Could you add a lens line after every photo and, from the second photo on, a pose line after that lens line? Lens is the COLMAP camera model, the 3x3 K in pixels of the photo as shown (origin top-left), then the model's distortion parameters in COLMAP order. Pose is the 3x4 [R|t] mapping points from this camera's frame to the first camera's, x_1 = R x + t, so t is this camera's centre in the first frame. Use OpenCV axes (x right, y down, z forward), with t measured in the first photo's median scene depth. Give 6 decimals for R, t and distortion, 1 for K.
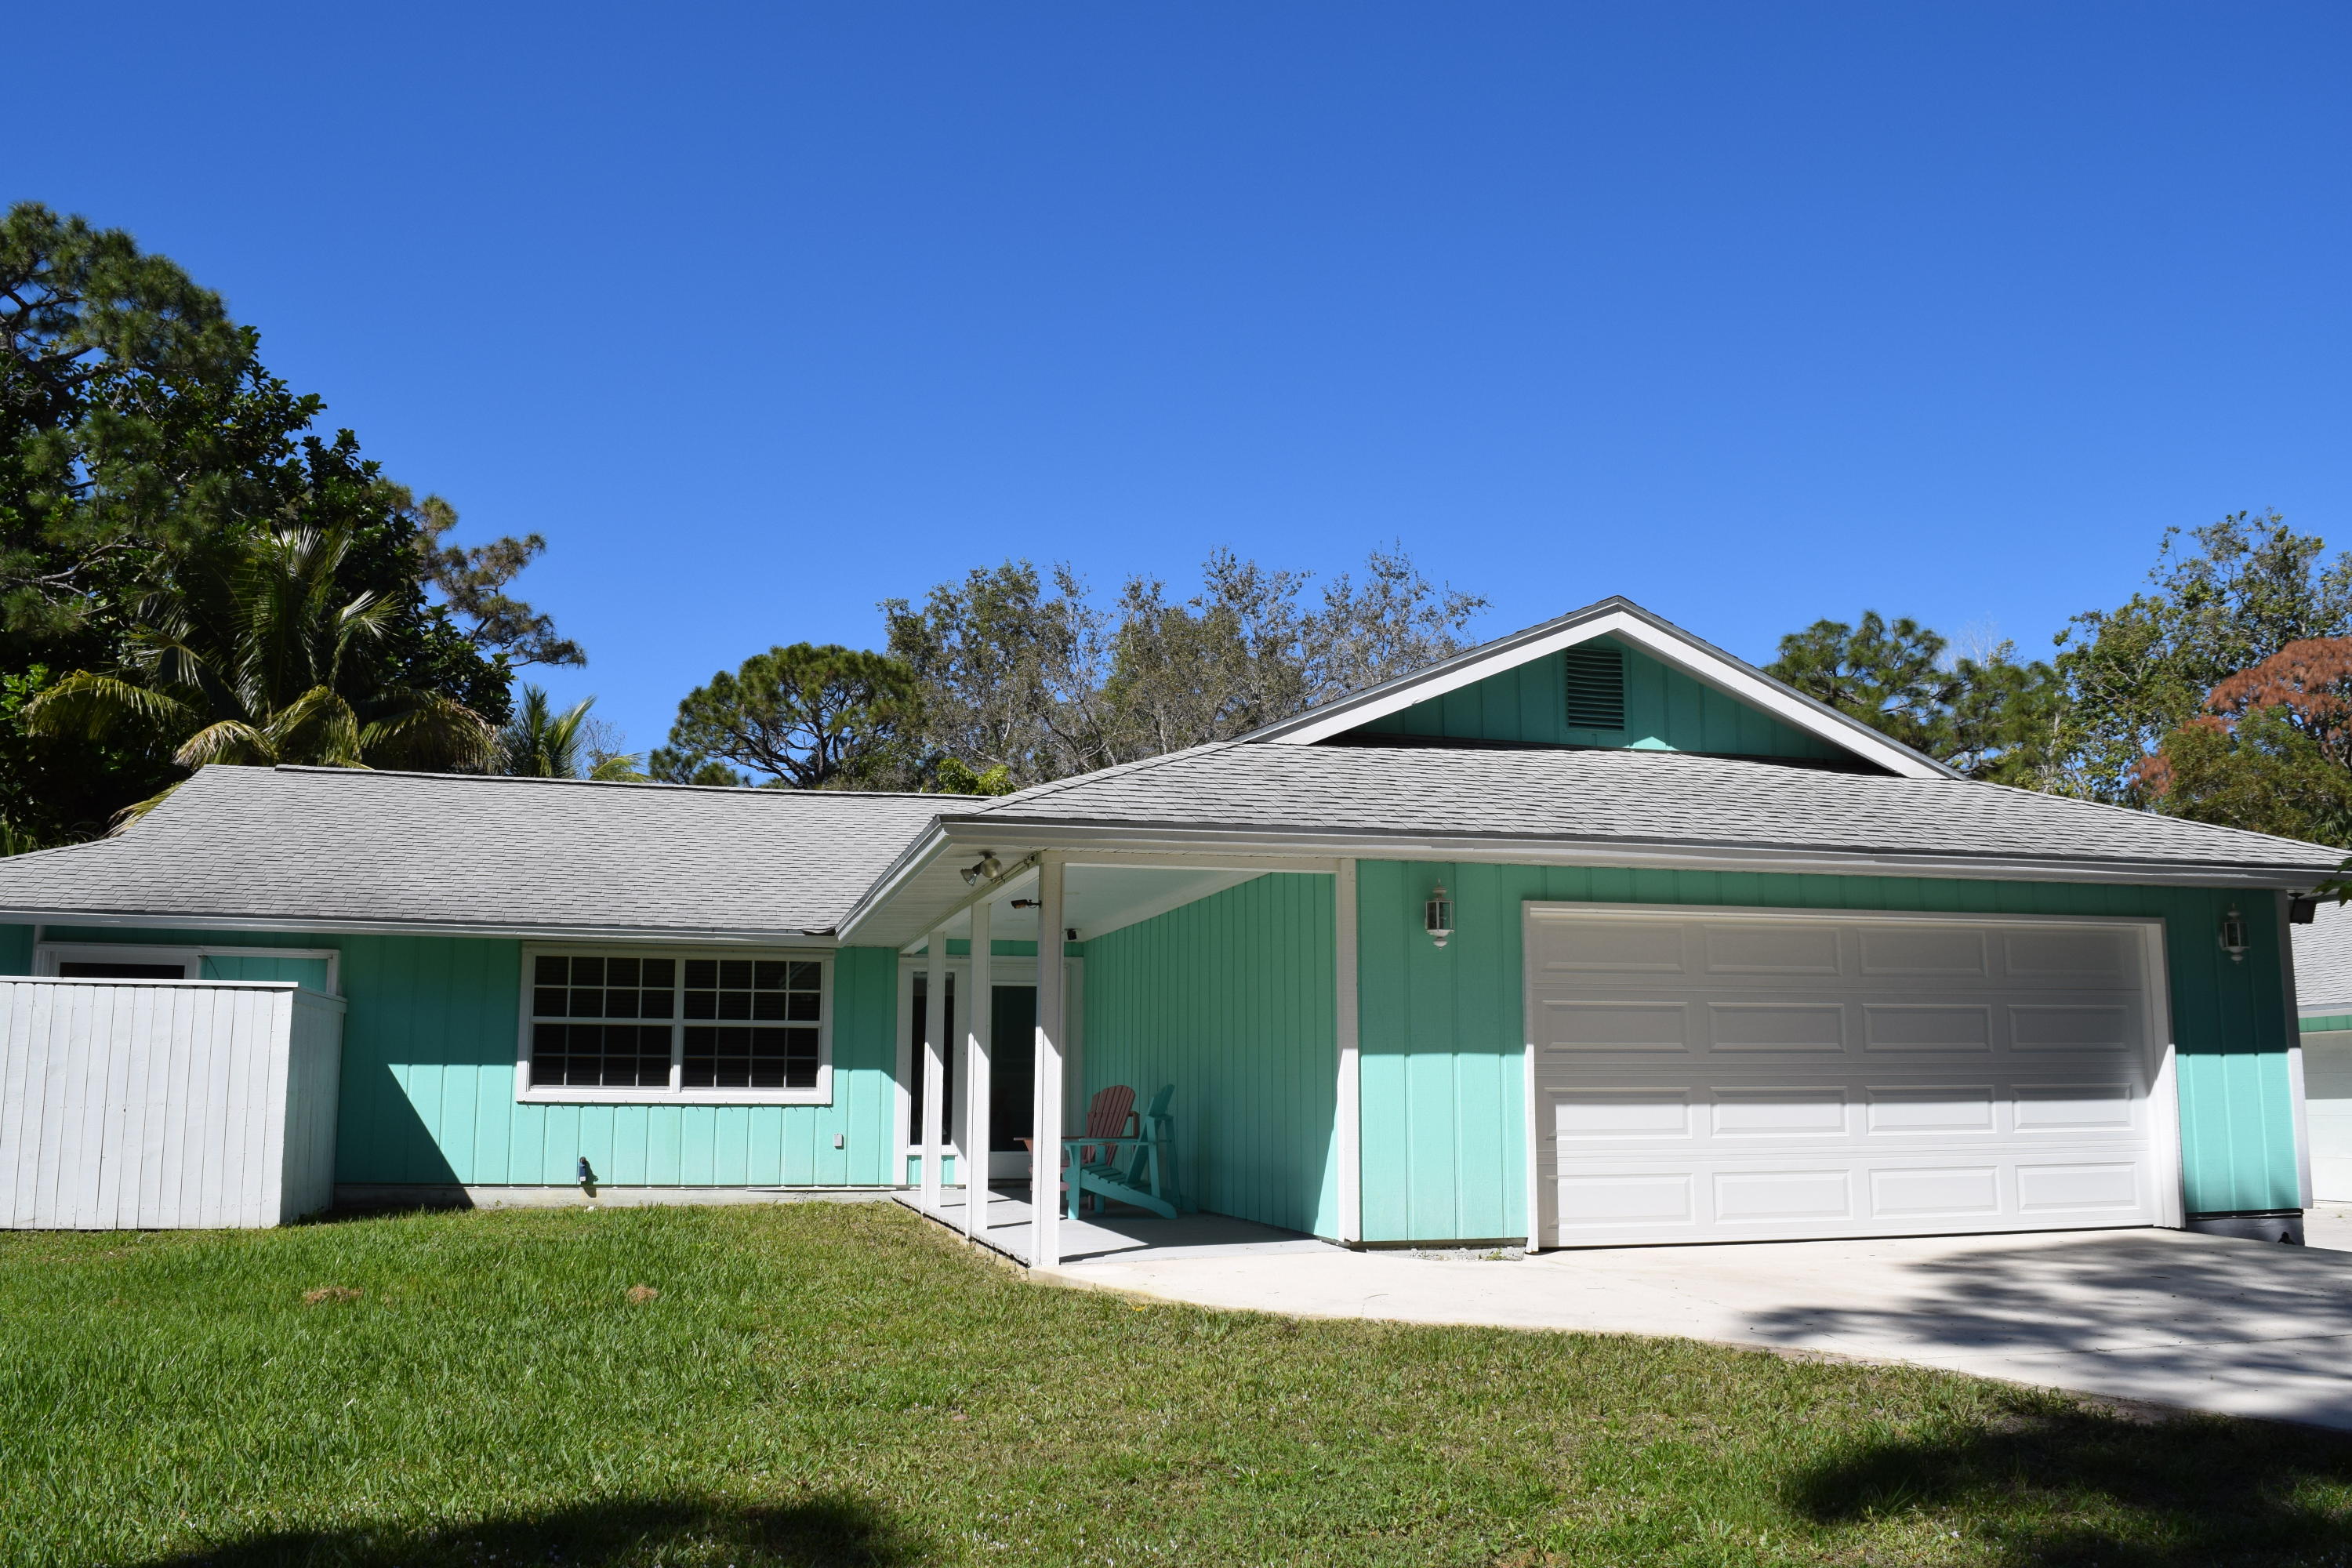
lens RADIAL K [[1803.5, 0, 1176.0], [0, 1803.5, 784.0], [0, 0, 1]] dist [-0.138835, 0.130783]
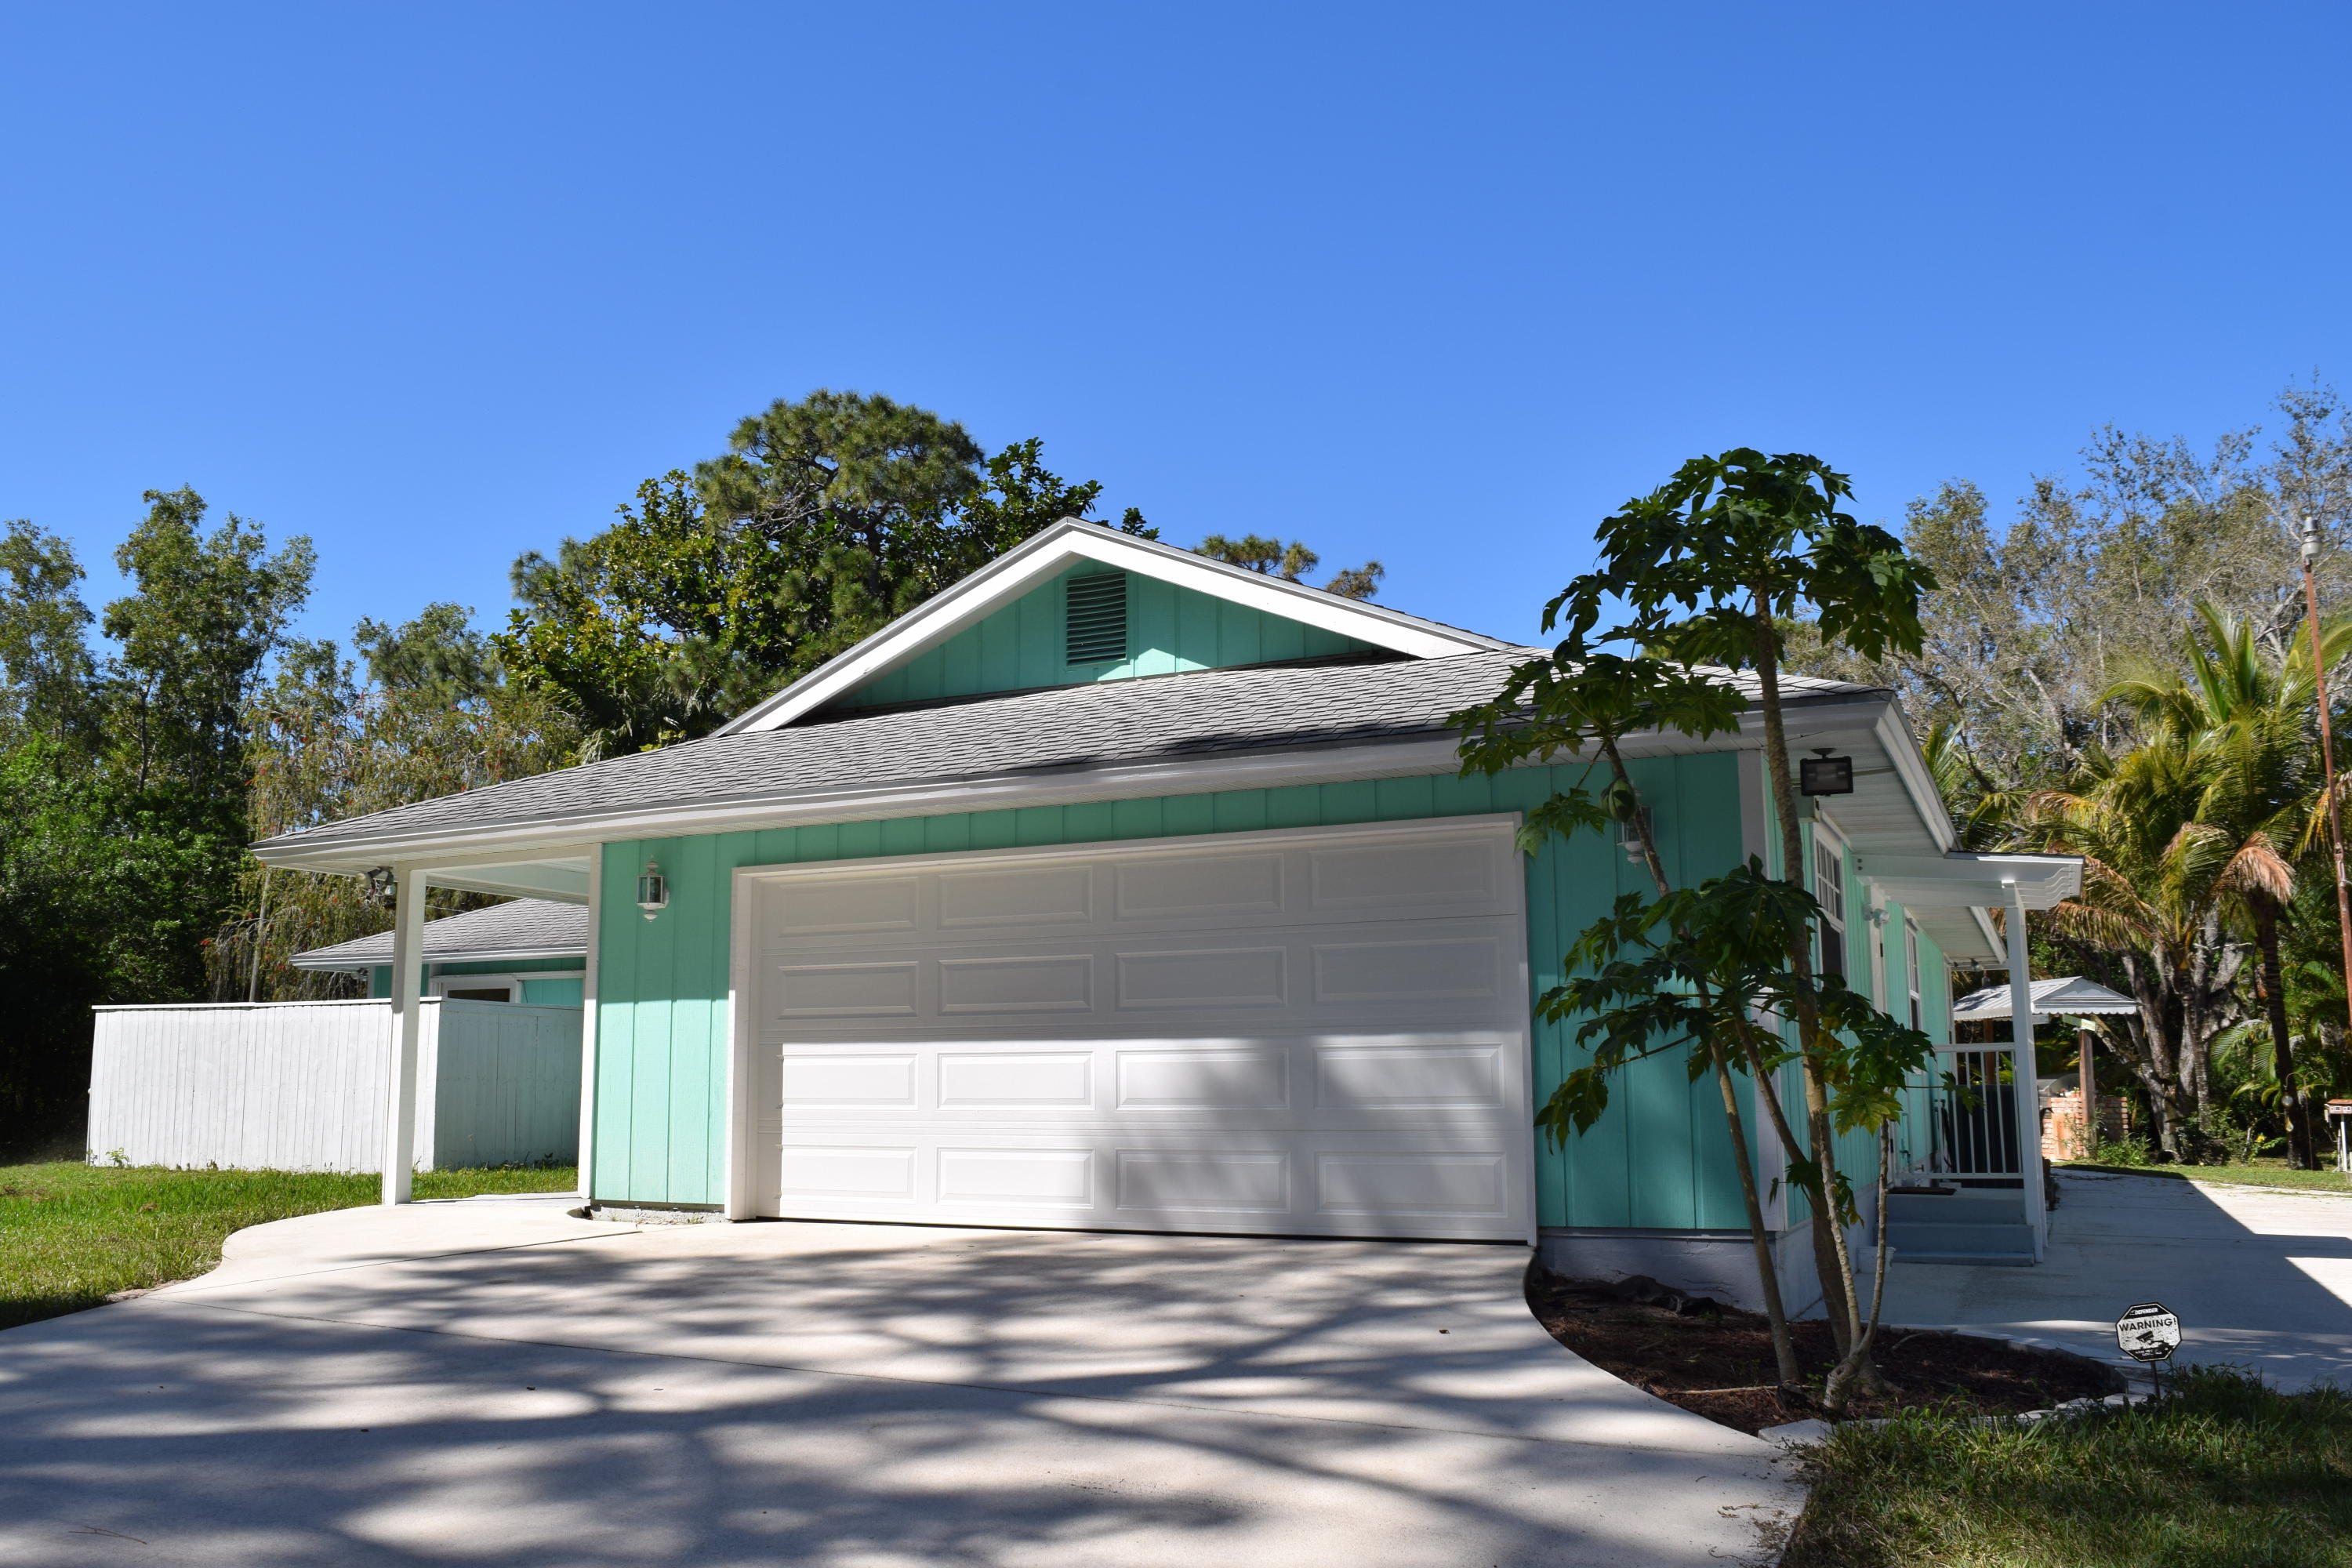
lens RADIAL K [[1807.2, 0, 1172.7], [0, 1807.2, 828.6], [0, 0, 1]] dist [-0.053704, -0.000848]
pose [[0.771278, -0.096361, -0.629161, 0.871719], [0.114160, 0.993387, -0.012198, 0.071915], [0.626177, -0.062417, 0.777179, 0.323261]]
